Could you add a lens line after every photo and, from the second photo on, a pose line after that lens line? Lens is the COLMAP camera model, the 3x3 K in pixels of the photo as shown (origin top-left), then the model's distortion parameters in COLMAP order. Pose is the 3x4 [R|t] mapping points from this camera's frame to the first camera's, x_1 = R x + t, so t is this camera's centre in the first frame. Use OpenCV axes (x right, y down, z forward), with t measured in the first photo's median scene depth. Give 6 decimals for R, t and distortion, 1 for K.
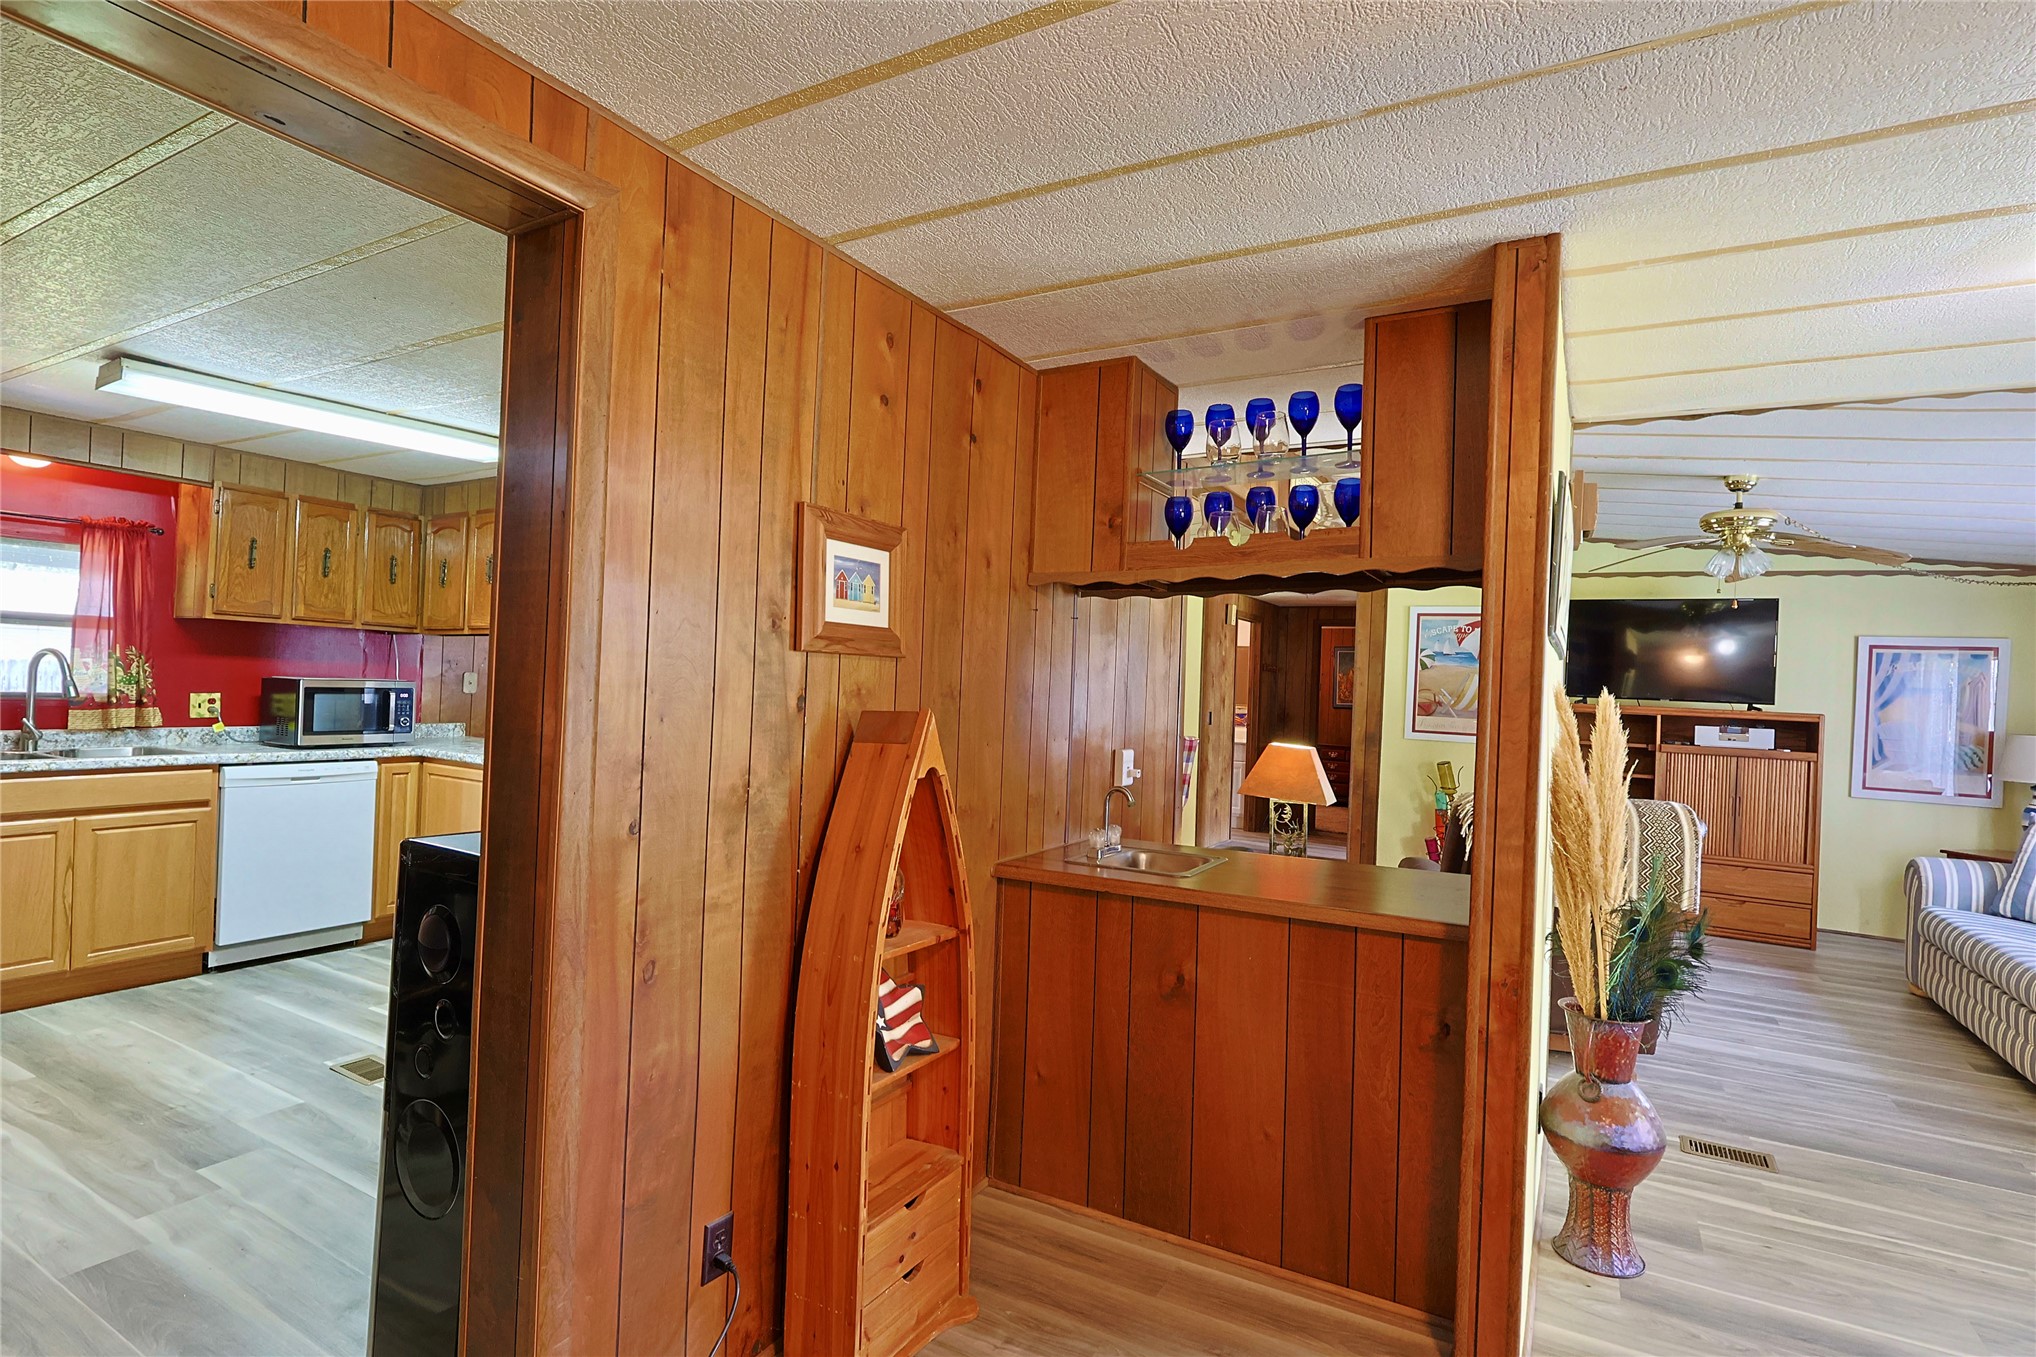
lens RADIAL K [[990.8, 0, 1023.2], [0, 990.8, 674.7], [0, 0, 1]] dist [-0.005526, 0.001861]
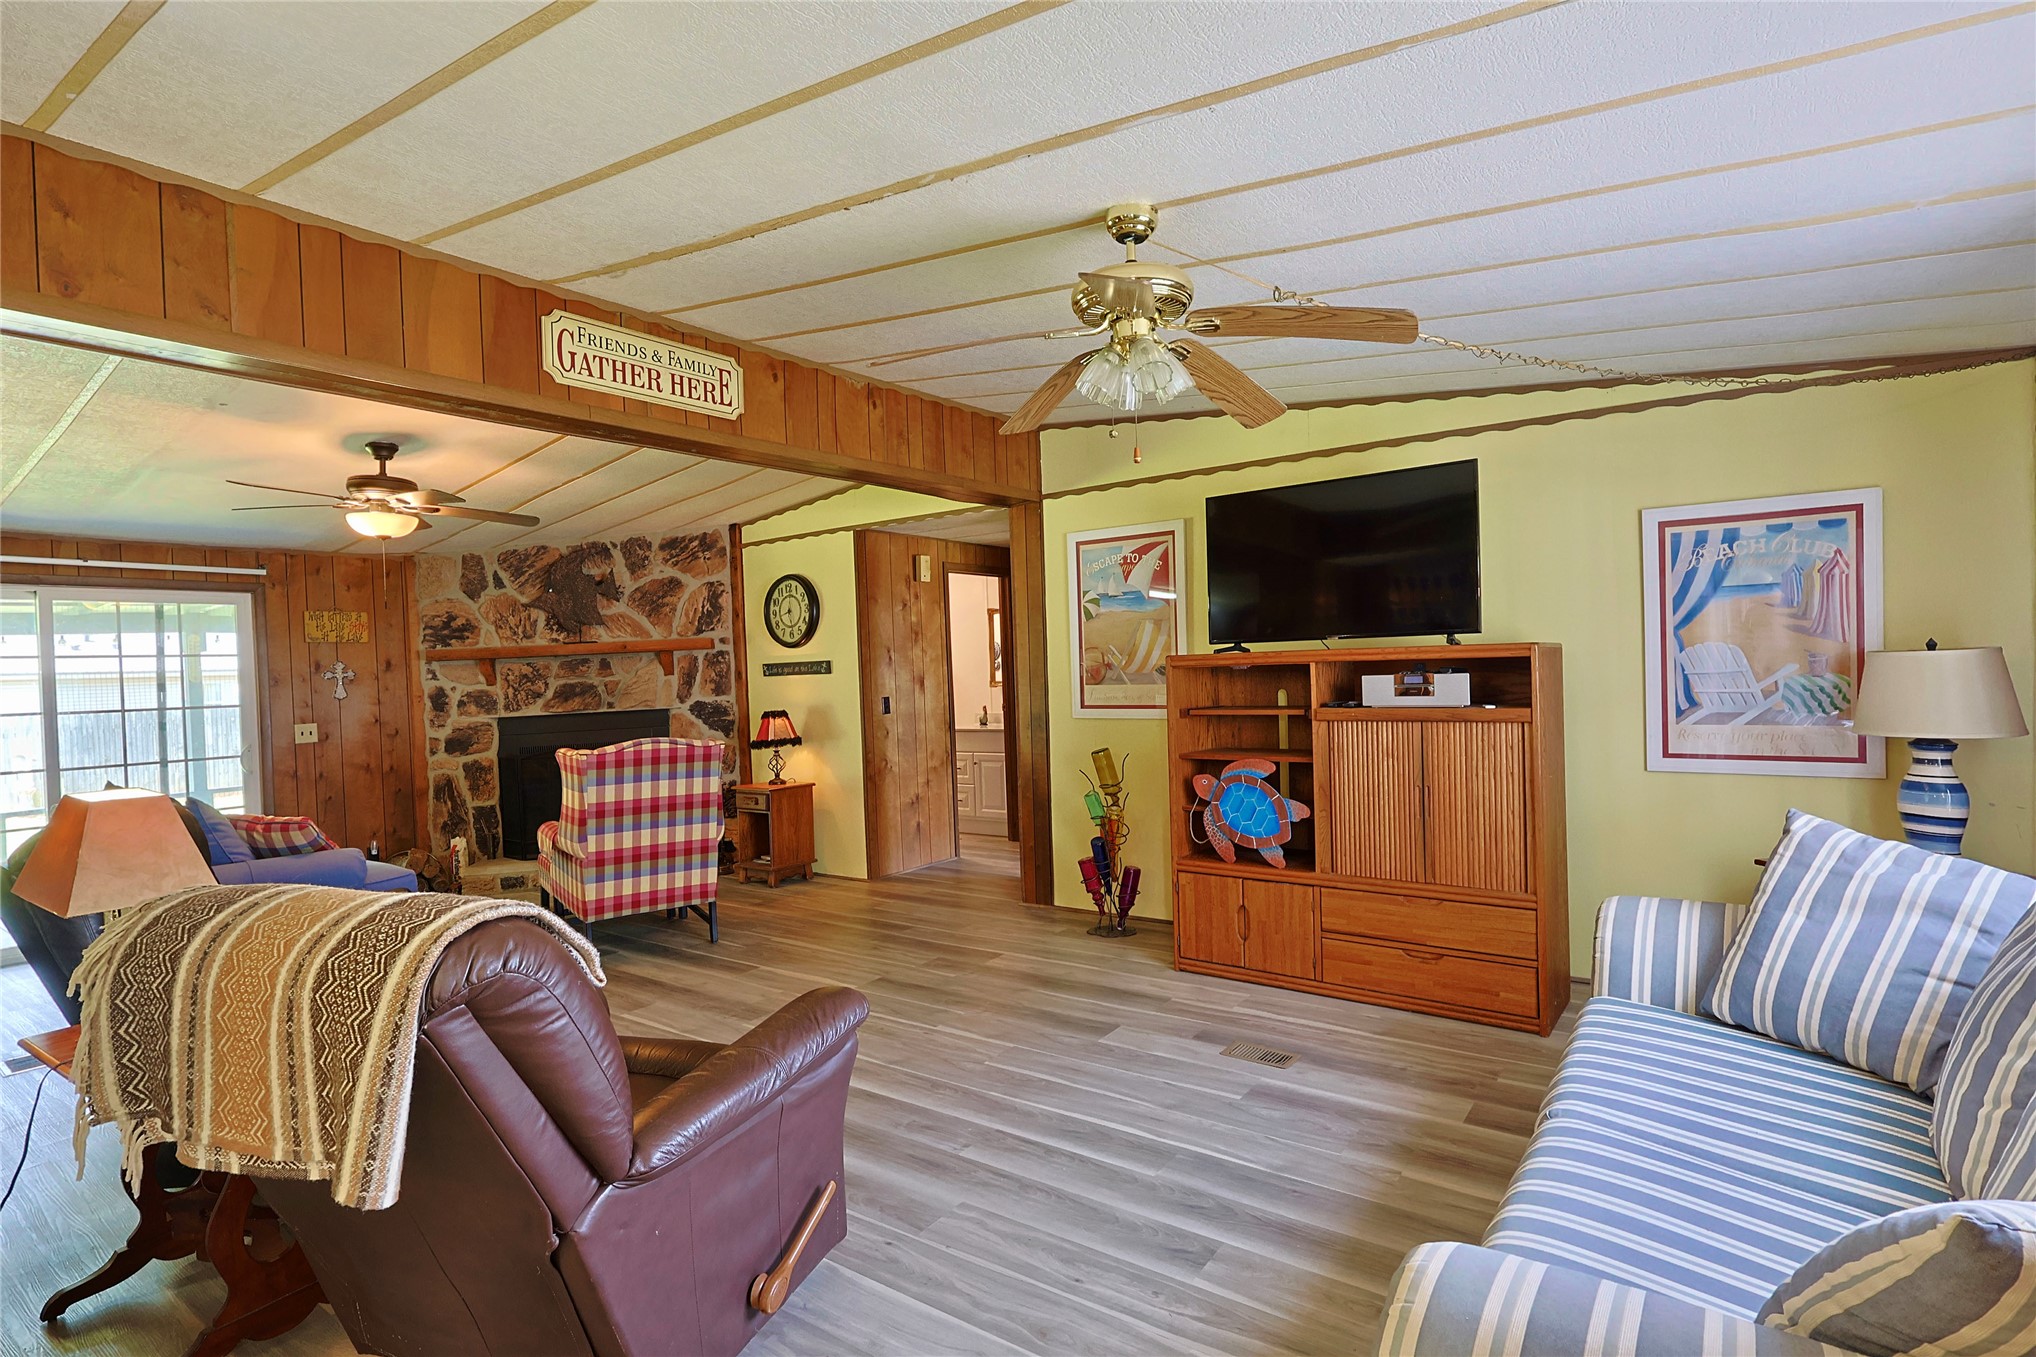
lens RADIAL K [[990.8, 0, 1022.0], [0, 990.8, 679.8], [0, 0, 1]] dist [-0.005526, 0.001861]
pose [[0.990912, -0.075703, -0.111186, 0.436715], [0.078288, 0.996748, 0.019068, 0.020546], [0.109381, -0.027599, 0.993617, 0.286939]]
